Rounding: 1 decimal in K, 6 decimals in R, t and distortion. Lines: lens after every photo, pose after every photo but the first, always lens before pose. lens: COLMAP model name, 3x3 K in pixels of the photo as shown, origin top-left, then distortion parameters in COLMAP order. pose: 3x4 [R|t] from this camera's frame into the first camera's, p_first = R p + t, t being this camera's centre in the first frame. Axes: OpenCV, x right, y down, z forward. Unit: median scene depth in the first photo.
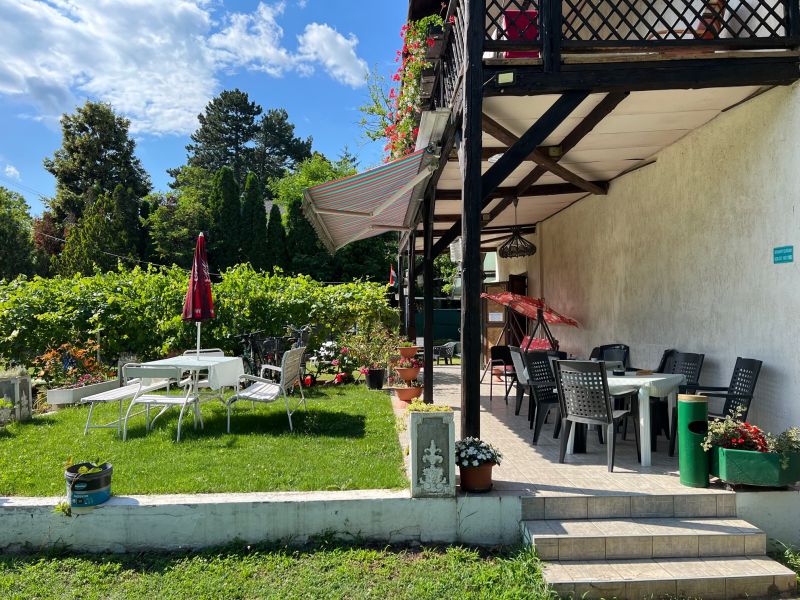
lens RADIAL K [[600.3, 0, 401.6], [0, 600.3, 301.4], [0, 0, 1]] dist [0.059184, -0.070879]
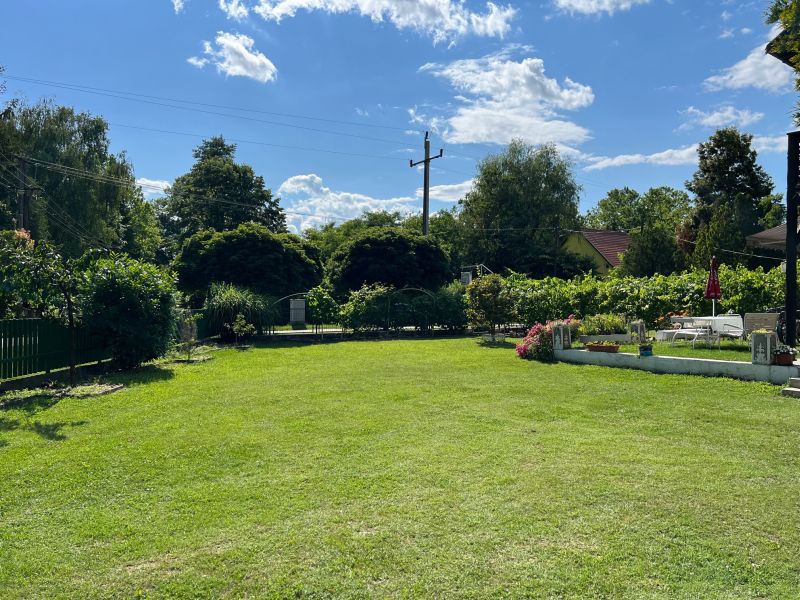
lens RADIAL K [[600.3, 0, 401.2], [0, 600.3, 300.1], [0, 0, 1]] dist [0.059184, -0.070879]
pose [[0.530007, -0.003807, -0.847985, 0.232904], [0.027323, 0.999547, 0.012590, -0.004965], [0.847553, -0.029843, 0.529871, -0.272547]]
